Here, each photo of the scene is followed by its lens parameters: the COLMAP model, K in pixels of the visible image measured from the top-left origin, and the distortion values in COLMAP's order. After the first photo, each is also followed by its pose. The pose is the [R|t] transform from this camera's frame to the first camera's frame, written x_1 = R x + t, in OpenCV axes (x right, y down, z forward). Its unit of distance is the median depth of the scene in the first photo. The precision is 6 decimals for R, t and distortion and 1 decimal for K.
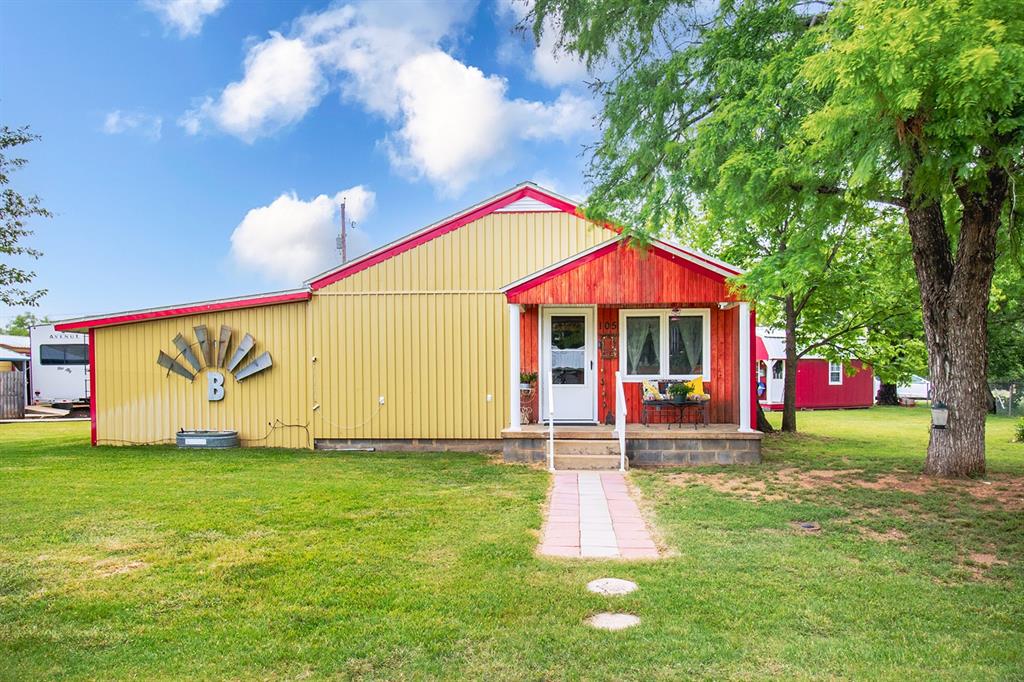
lens RADIAL K [[448.8, 0, 512.7], [0, 448.8, 340.6], [0, 0, 1]] dist [0.001237, 0.000114]
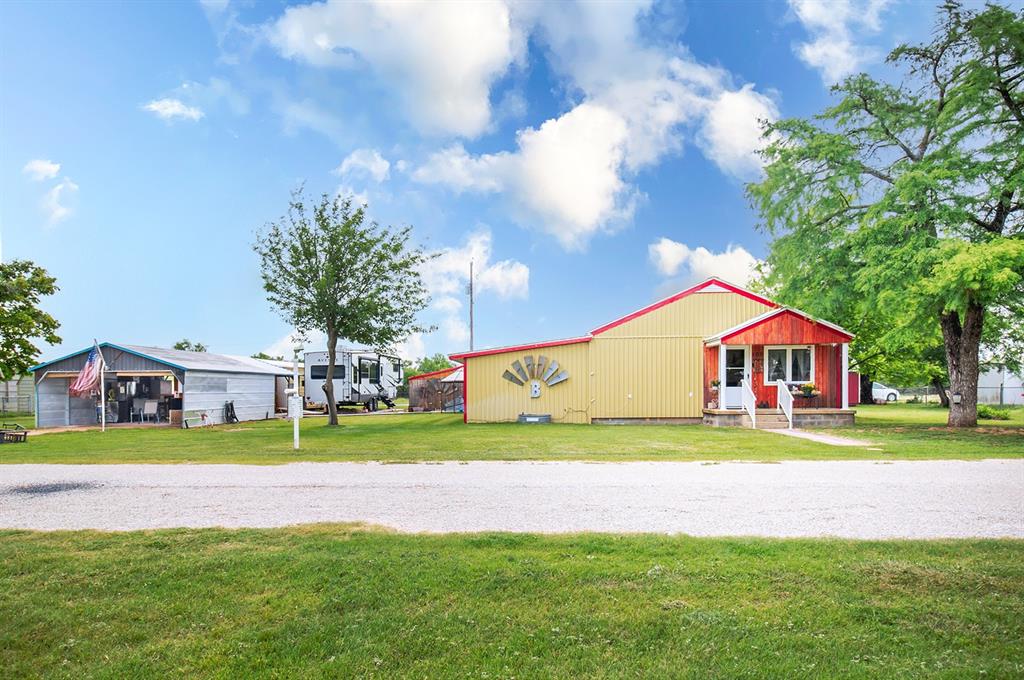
lens RADIAL K [[394.7, 0, 491.5], [0, 394.7, 354.4], [0, 0, 1]] dist [-0.000979, 0.000114]
pose [[0.999978, -0.006680, 0.000611, -0.851360], [0.006683, 0.999957, -0.006415, -0.029909], [-0.000568, 0.006419, 0.999979, -0.591586]]
